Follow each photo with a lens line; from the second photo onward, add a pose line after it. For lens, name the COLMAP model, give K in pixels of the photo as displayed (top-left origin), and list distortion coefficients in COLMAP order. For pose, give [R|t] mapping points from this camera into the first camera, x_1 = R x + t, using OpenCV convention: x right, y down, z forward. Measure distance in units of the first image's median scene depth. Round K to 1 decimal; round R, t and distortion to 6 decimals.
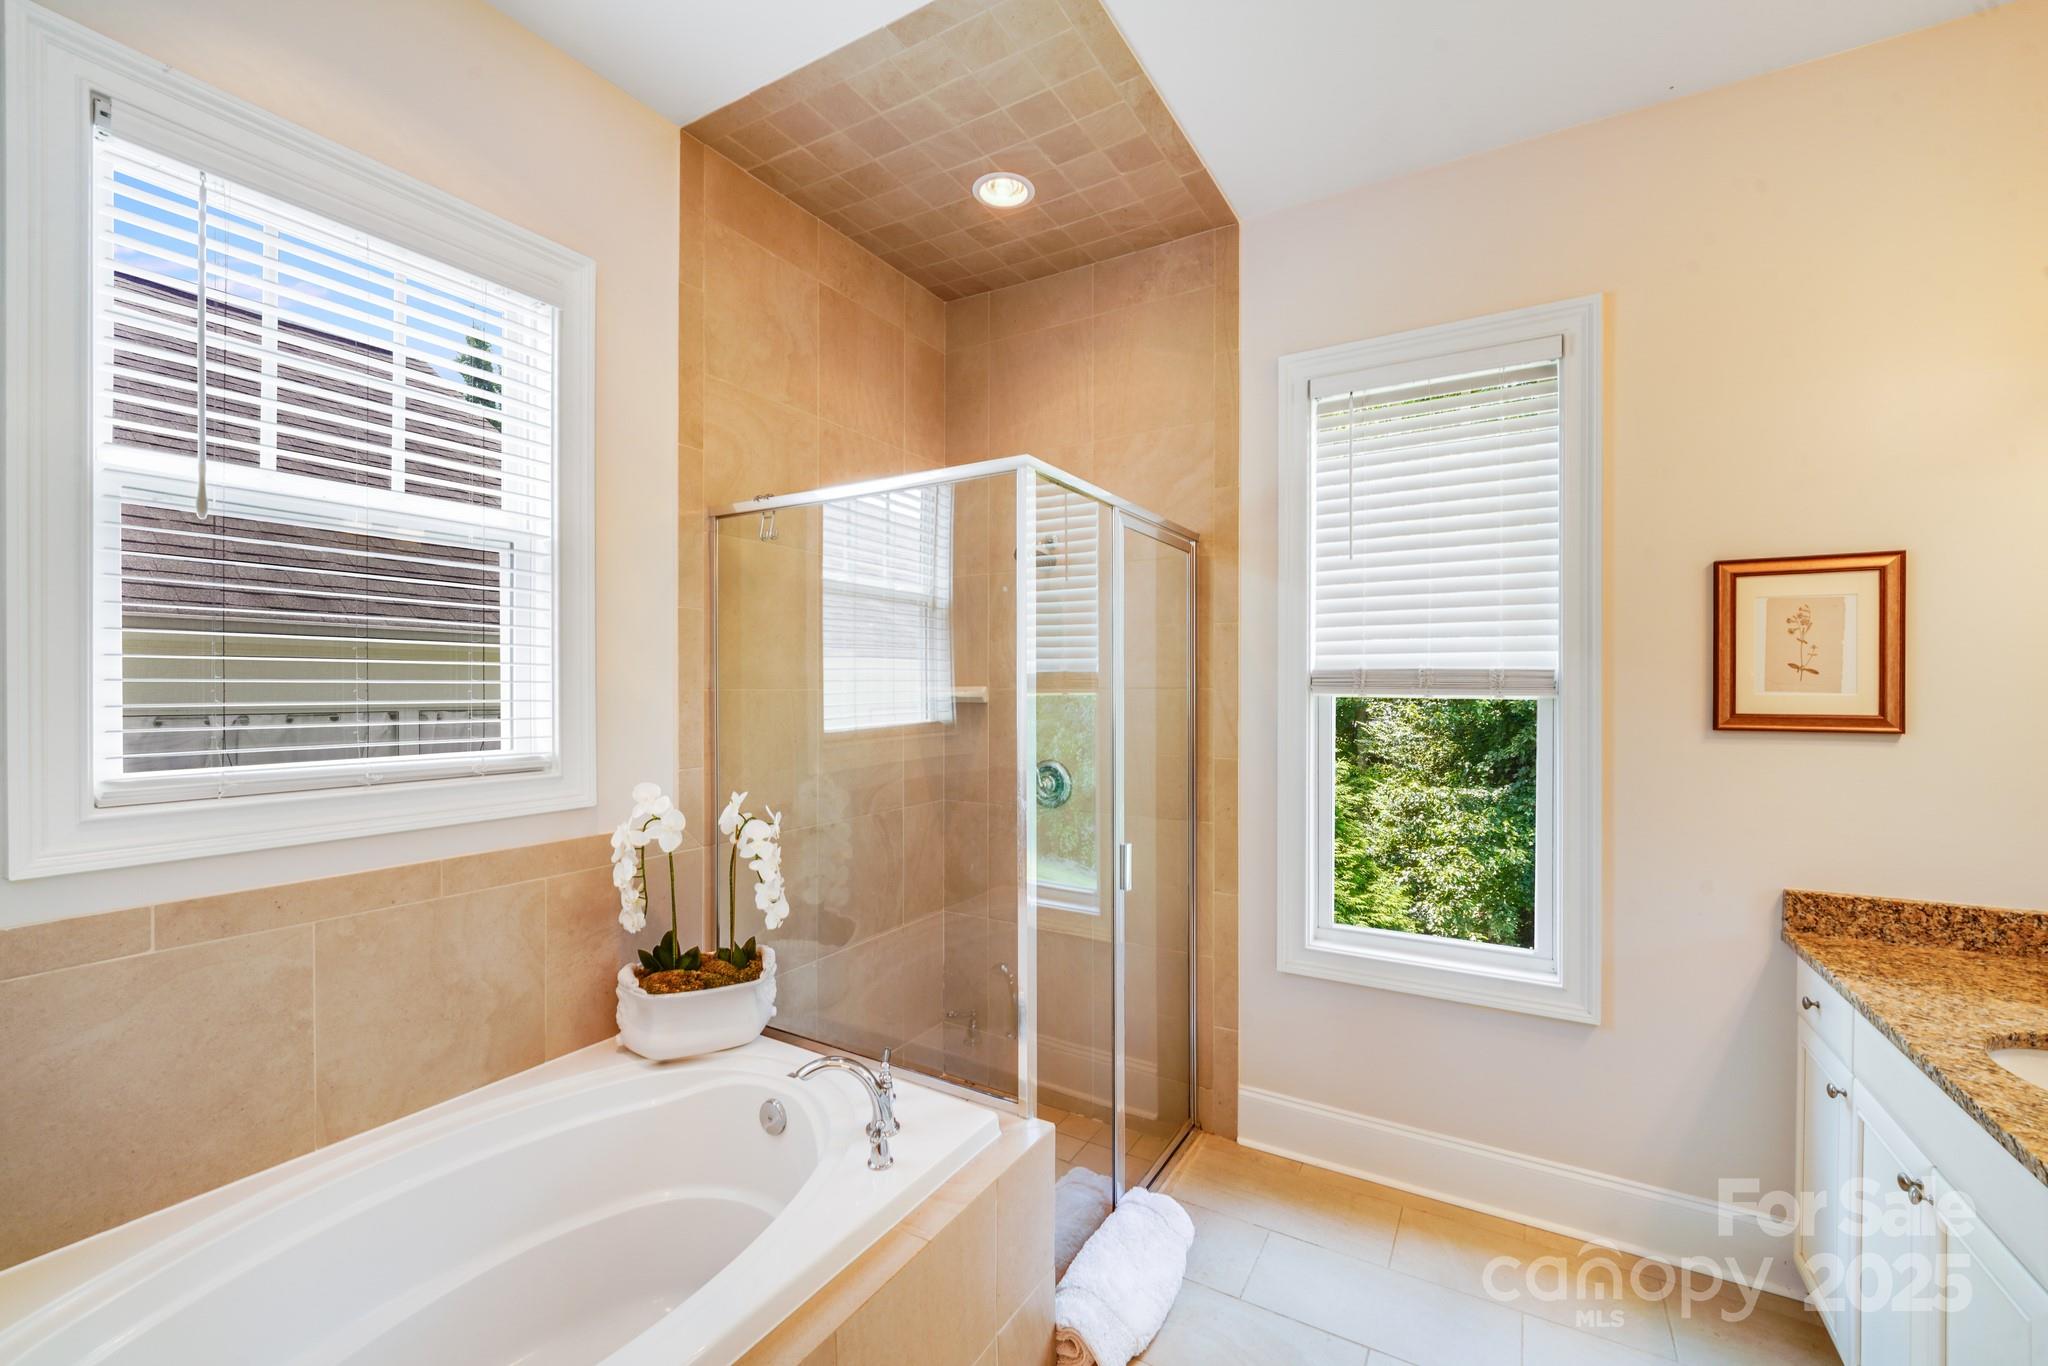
lens RADIAL K [[840.2, 0, 1014.7], [0, 840.2, 684.6], [0, 0, 1]] dist [-0.001689, -0.004179]
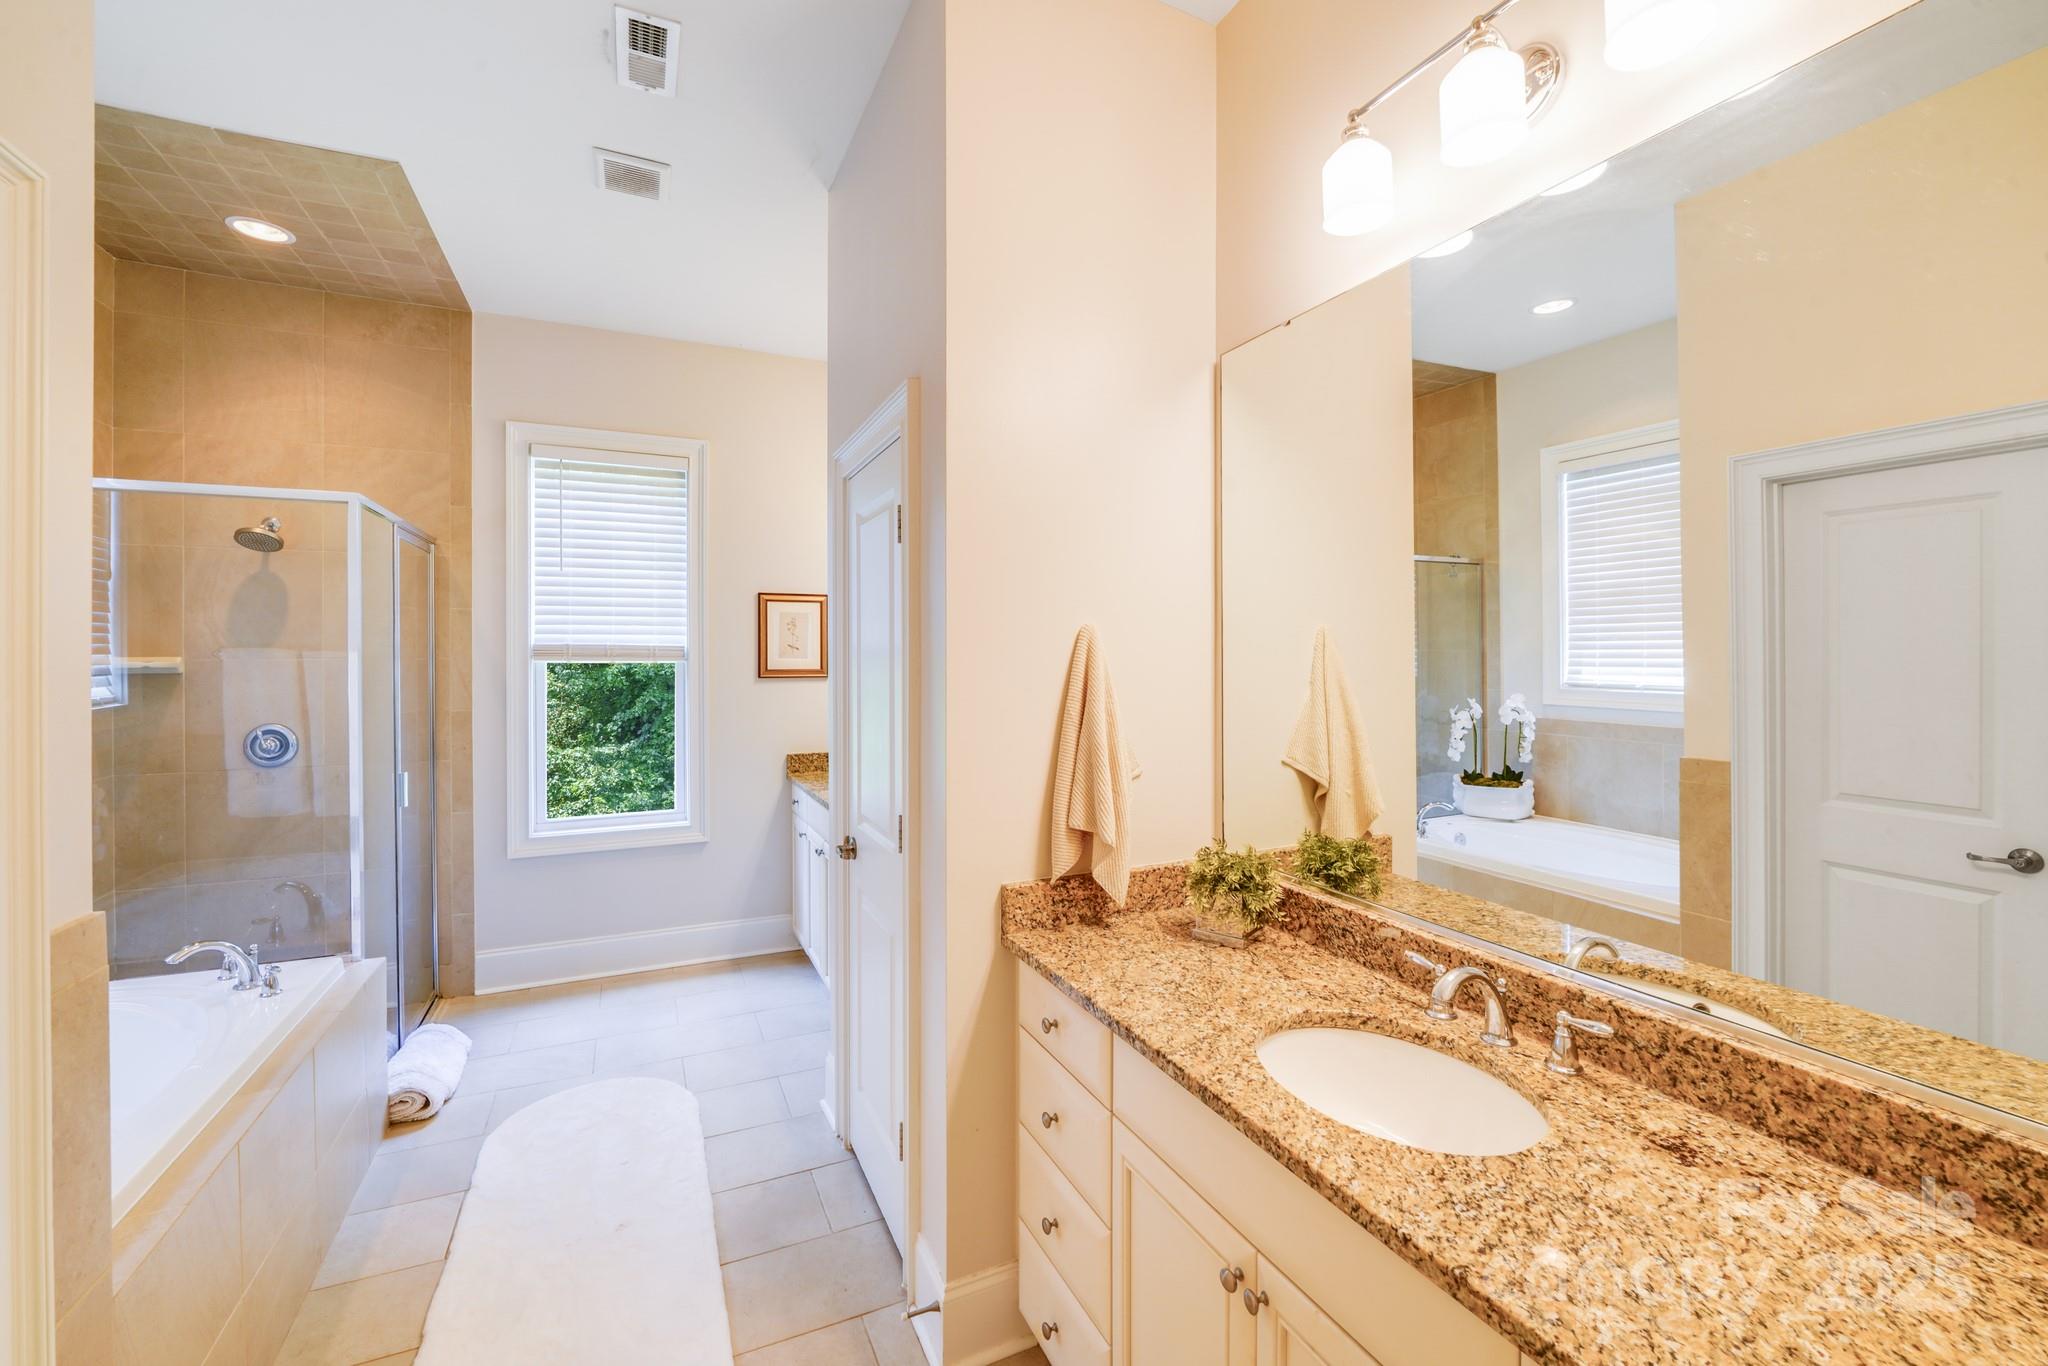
lens RADIAL K [[840.2, 0, 1012.7], [0, 840.2, 666.9], [0, 0, 1]] dist [-0.001689, -0.004179]
pose [[0.568778, -0.012310, 0.822399, -0.343238], [-0.000193, 0.999886, 0.015101, -0.001339], [-0.822491, -0.008747, 0.568711, -0.470160]]
